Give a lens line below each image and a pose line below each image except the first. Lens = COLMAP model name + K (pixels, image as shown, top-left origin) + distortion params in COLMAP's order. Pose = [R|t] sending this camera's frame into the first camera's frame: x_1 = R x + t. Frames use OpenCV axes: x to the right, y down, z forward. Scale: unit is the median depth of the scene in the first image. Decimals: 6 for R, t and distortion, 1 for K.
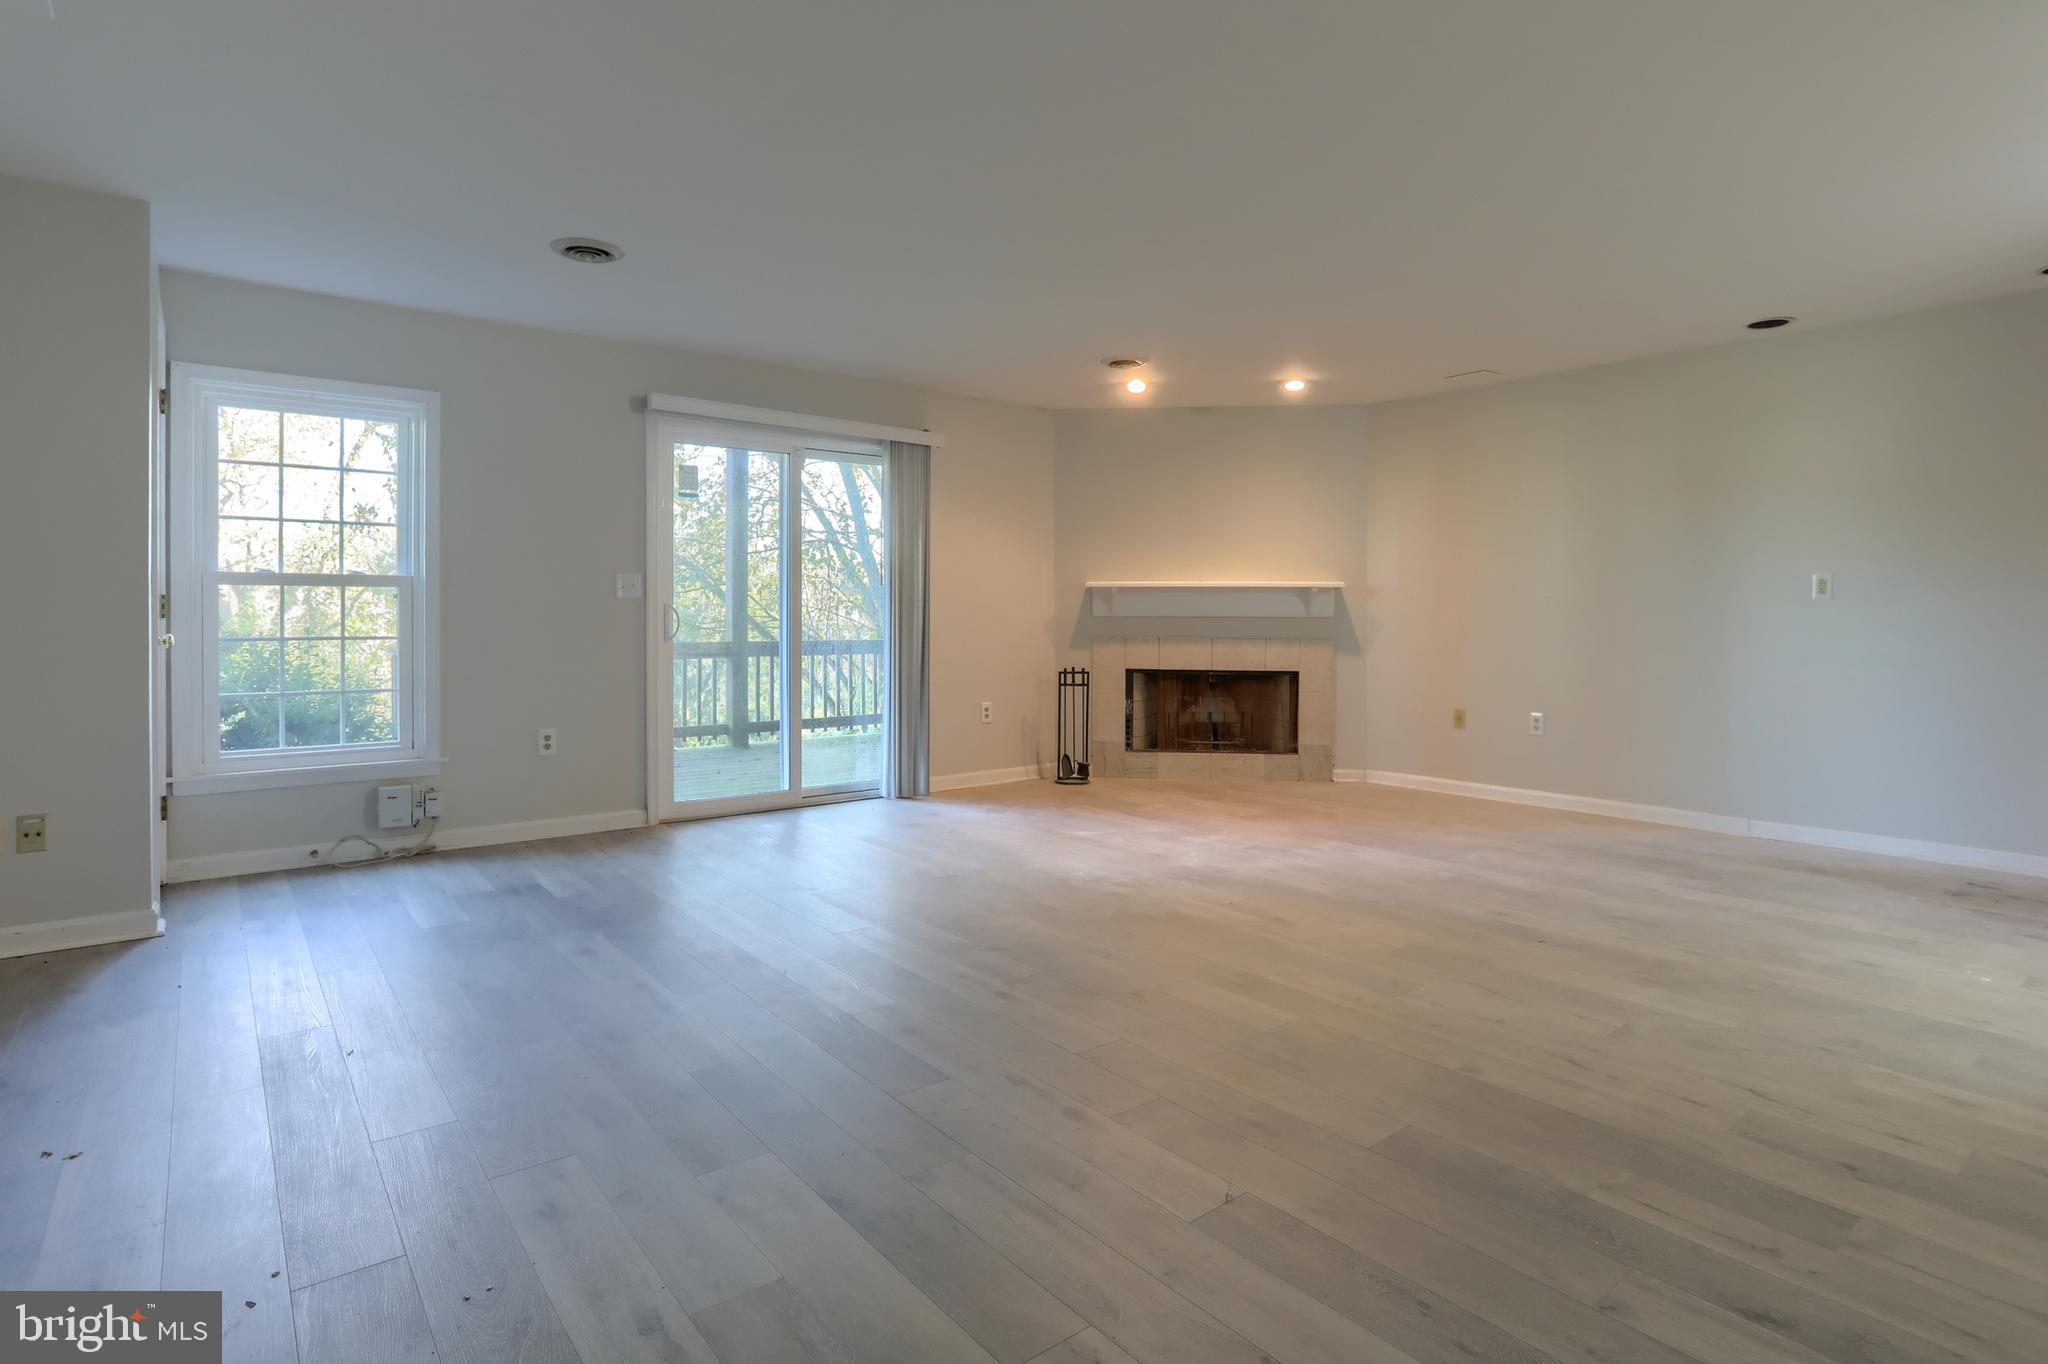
lens RADIAL K [[1024.6, 0, 1044.3], [0, 1024.6, 661.6], [0, 0, 1]] dist [-0.075923, 0.049538]
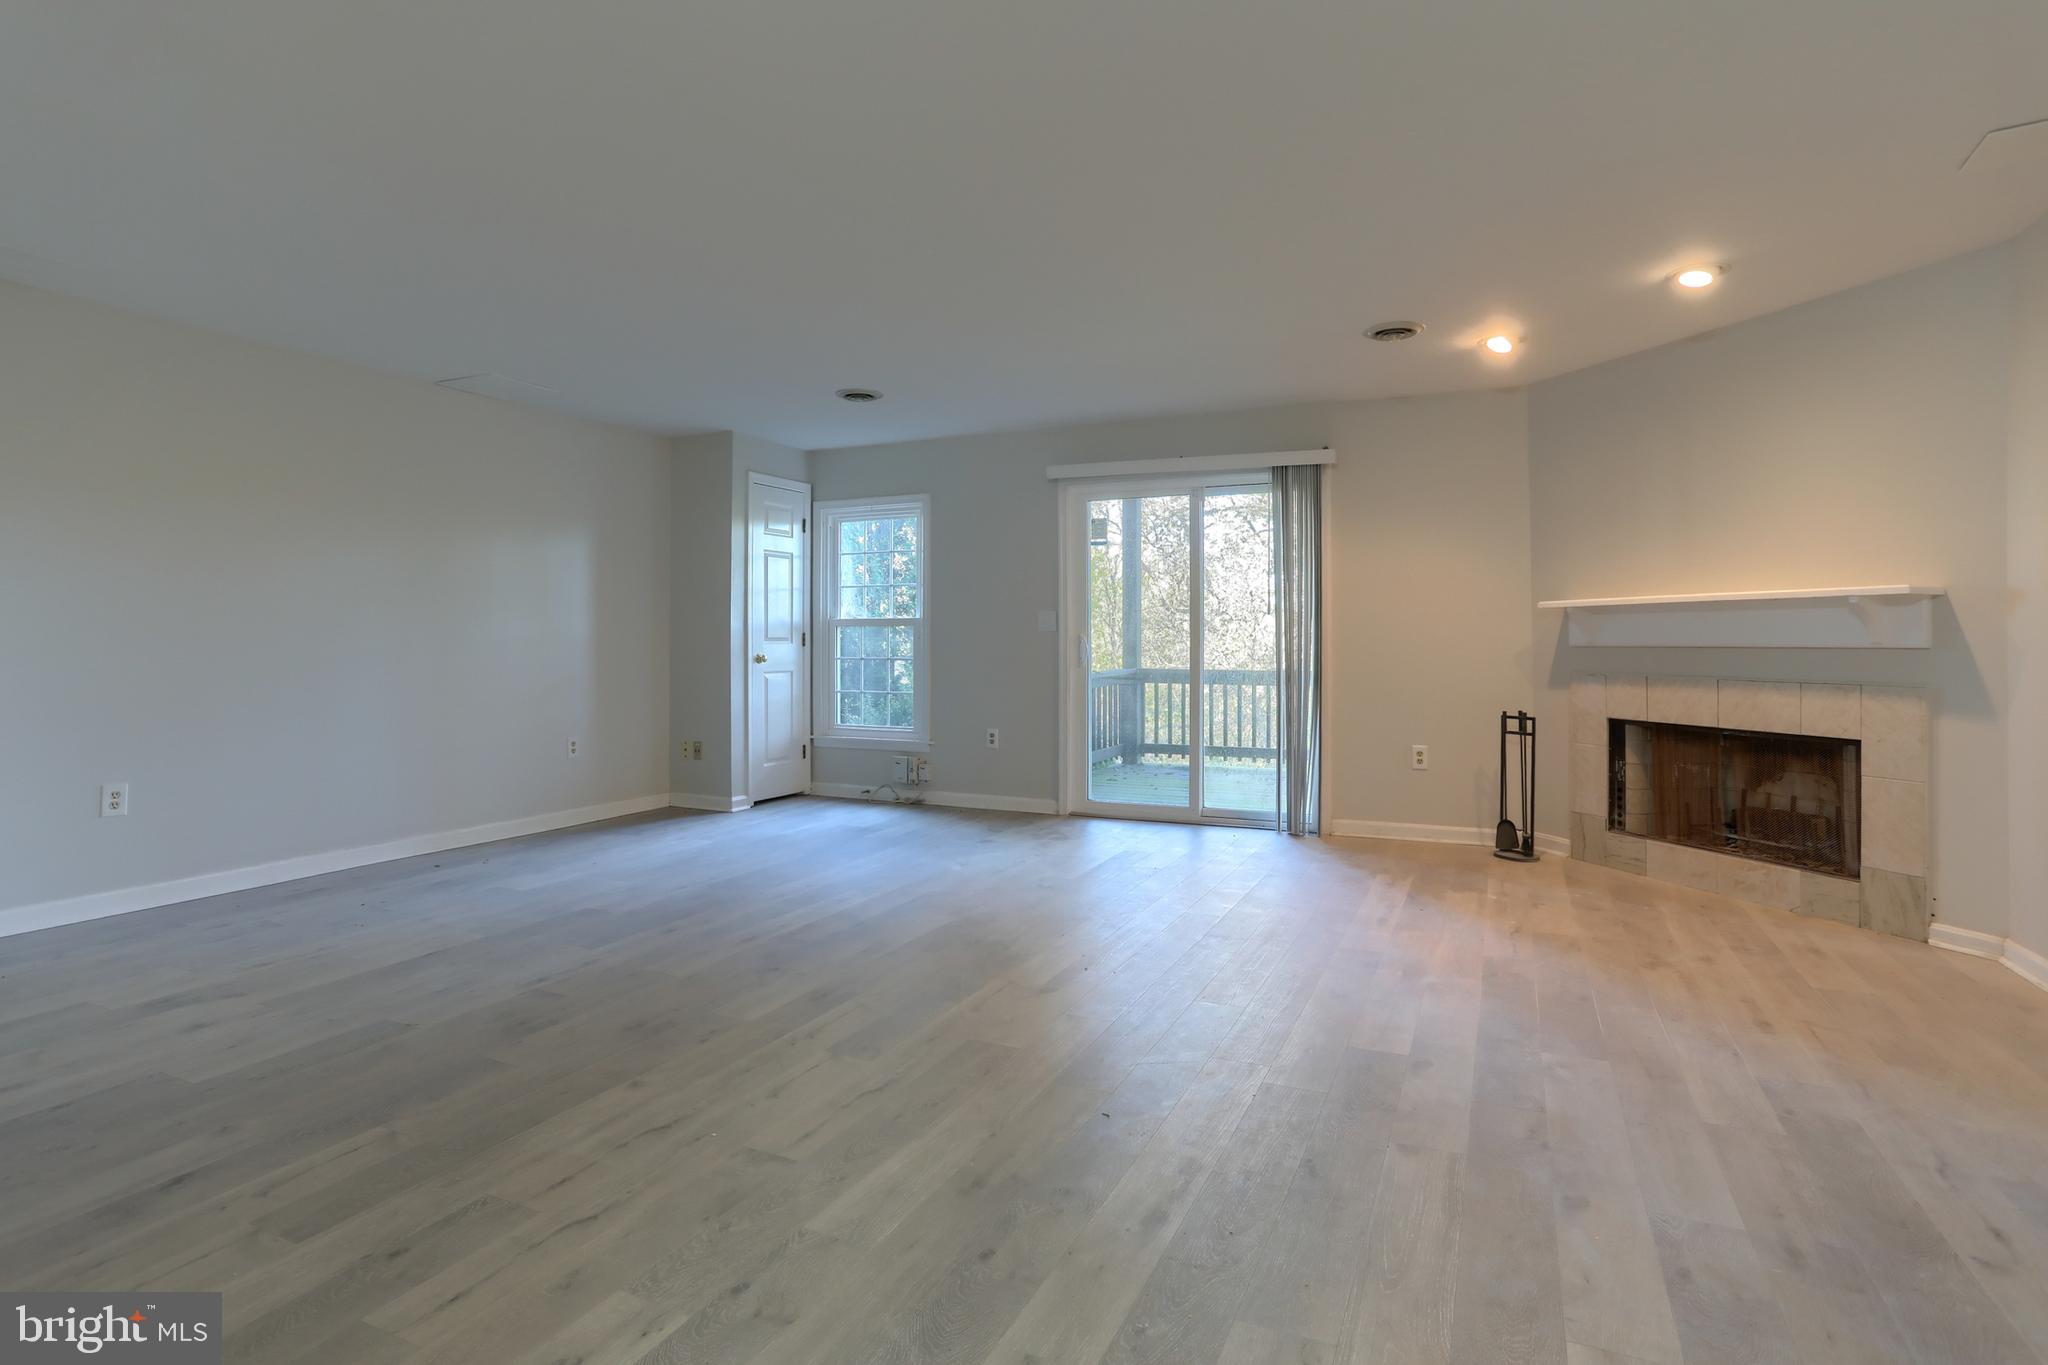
lens RADIAL K [[1024.6, 0, 1044.3], [0, 1024.6, 662.1], [0, 0, 1]] dist [-0.075923, 0.049538]
pose [[0.450038, 0.015690, -0.892872, 0.553983], [-0.040331, 0.999183, -0.002770, -0.014955], [0.892098, 0.037257, 0.450302, 0.324138]]
